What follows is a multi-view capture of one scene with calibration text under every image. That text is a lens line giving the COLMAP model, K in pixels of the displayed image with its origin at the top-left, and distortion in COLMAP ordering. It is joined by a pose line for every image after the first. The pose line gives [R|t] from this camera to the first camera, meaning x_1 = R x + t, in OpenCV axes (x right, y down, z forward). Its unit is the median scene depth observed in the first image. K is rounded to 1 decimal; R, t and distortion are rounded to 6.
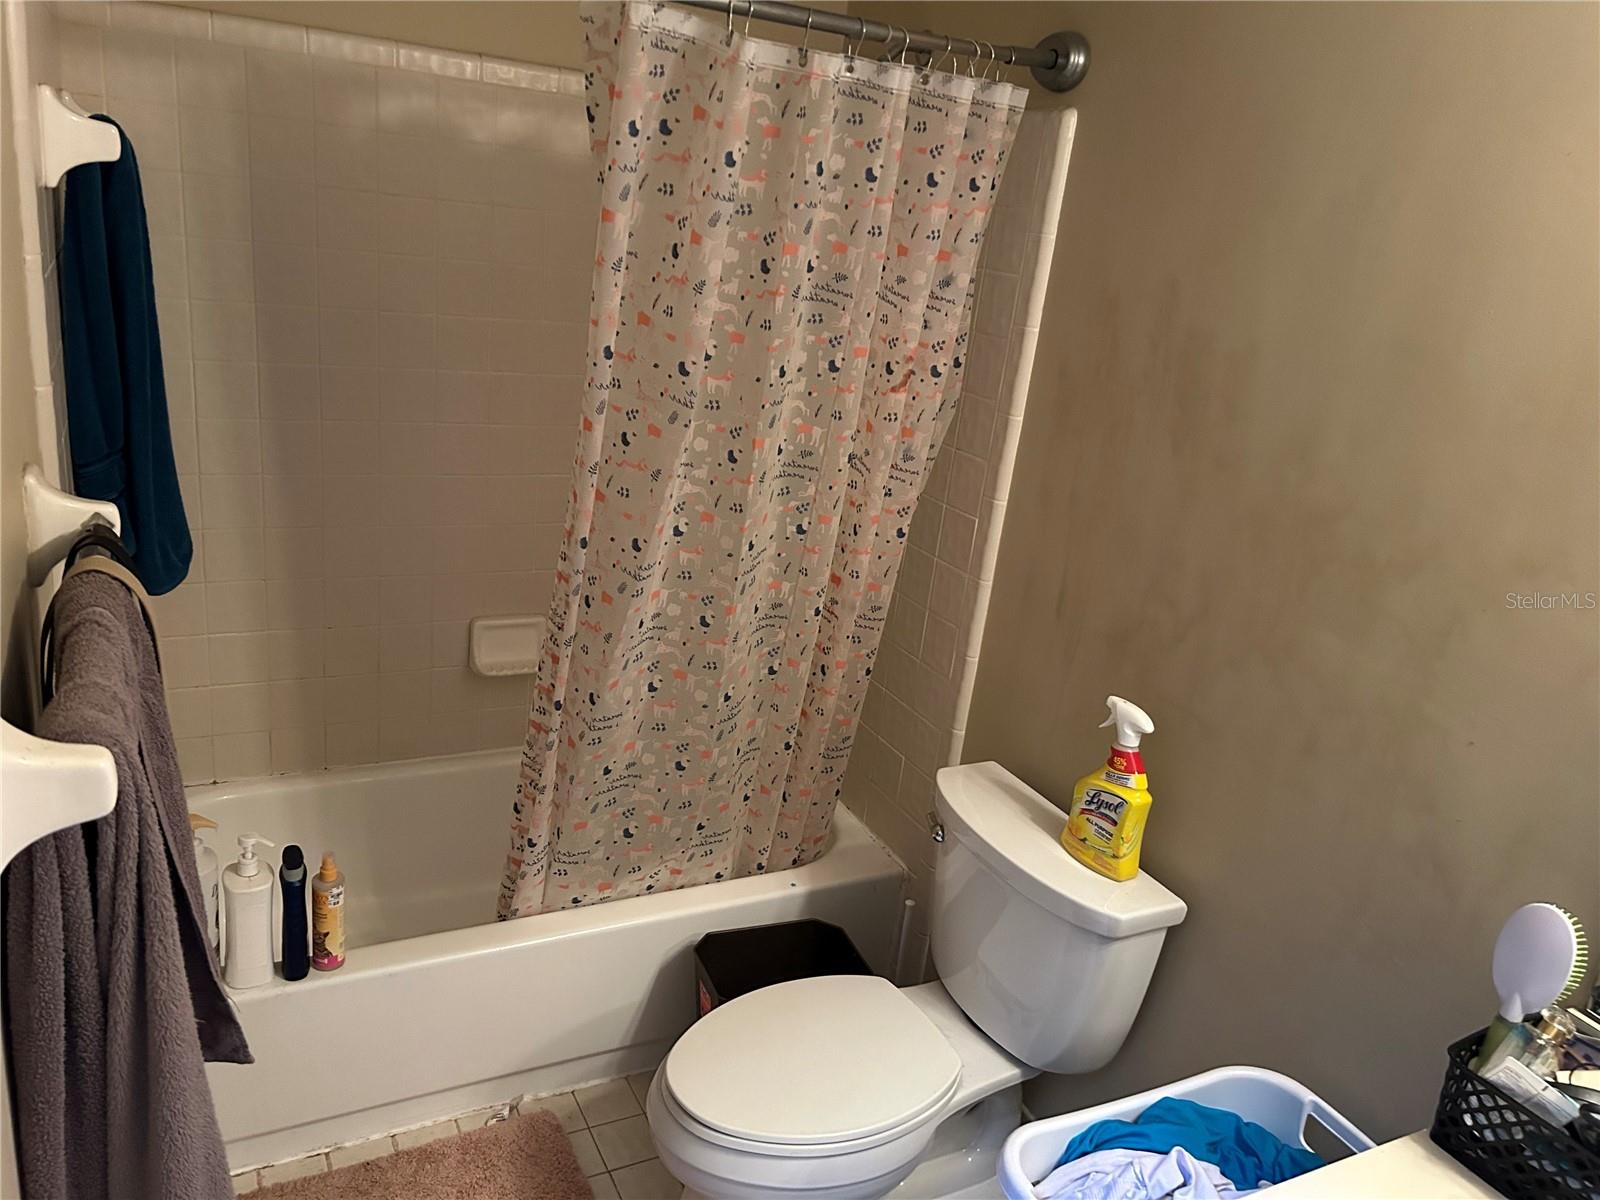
lens RADIAL K [[1186.6, 0, 795.1], [0, 1186.6, 605.4], [0, 0, 1]] dist [0.057774, -0.071291]
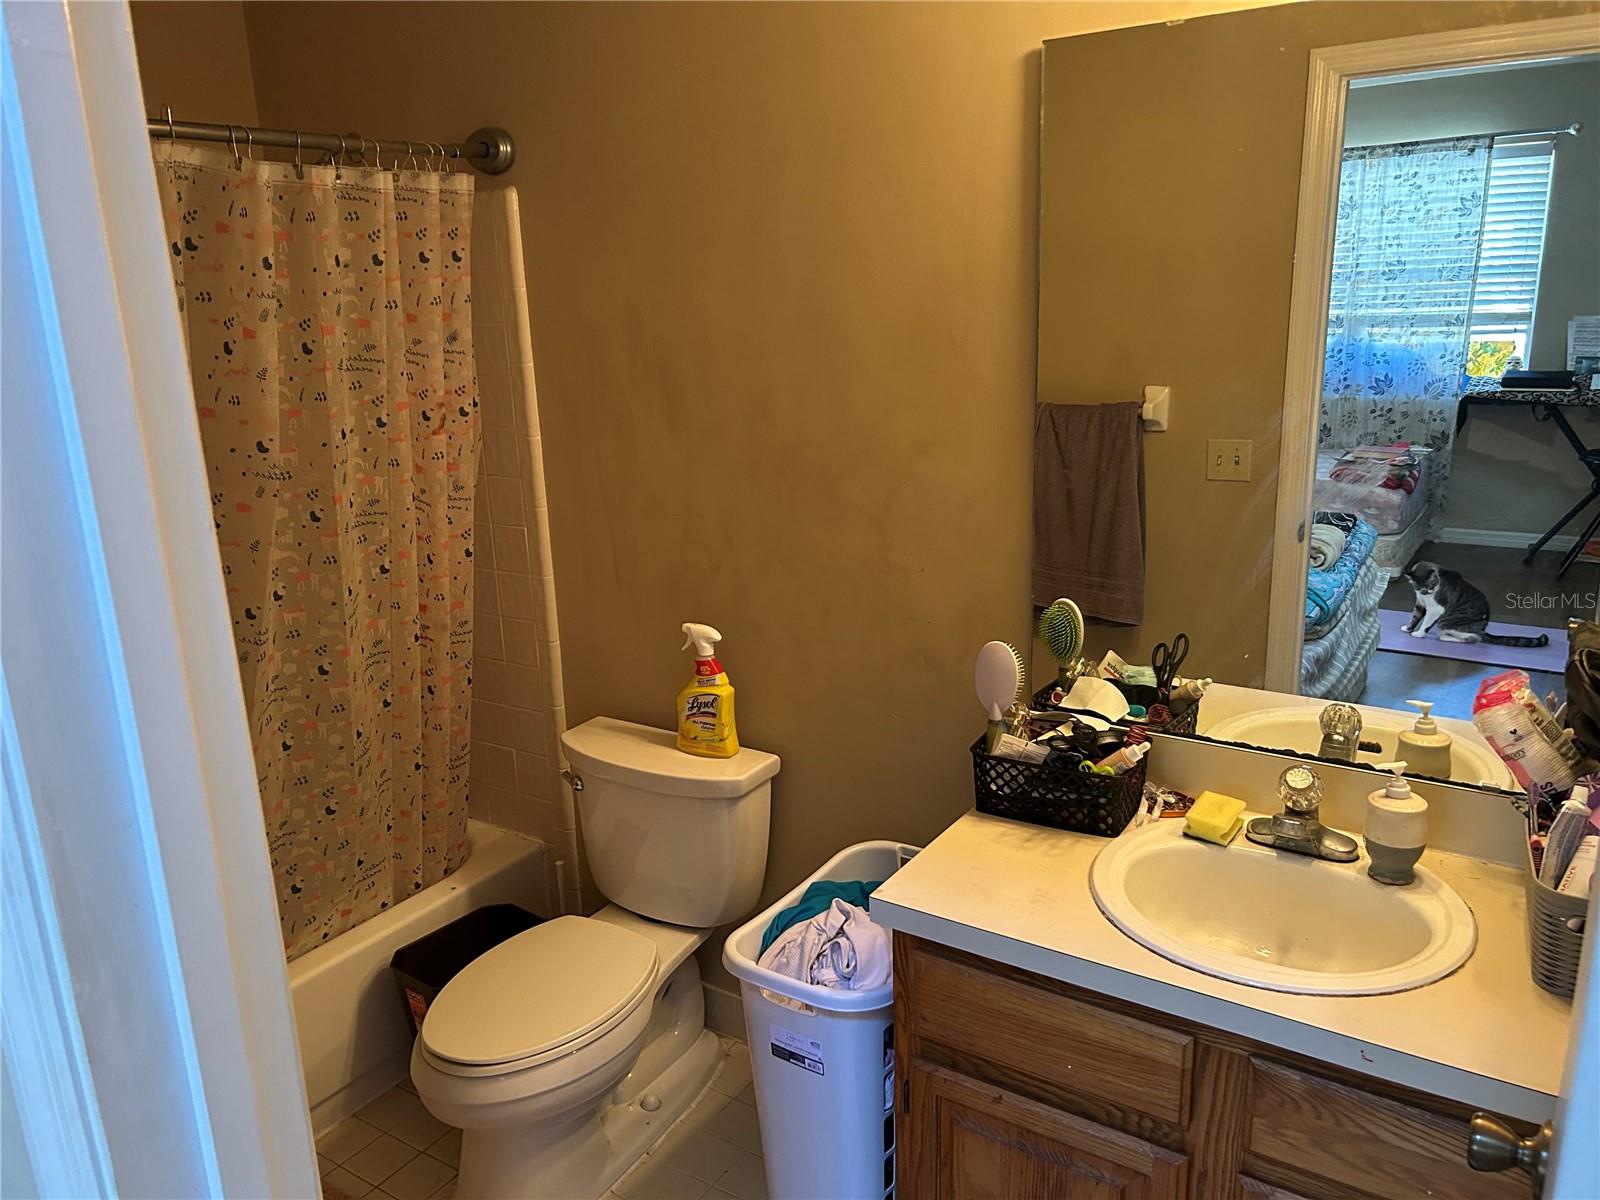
lens RADIAL K [[1186.6, 0, 792.3], [0, 1186.6, 597.7], [0, 0, 1]] dist [0.057774, -0.071291]
pose [[0.860951, -0.265248, 0.434059, -0.183551], [0.285475, 0.958192, 0.019303, 0.057627], [-0.421032, 0.107294, 0.900678, -0.211691]]
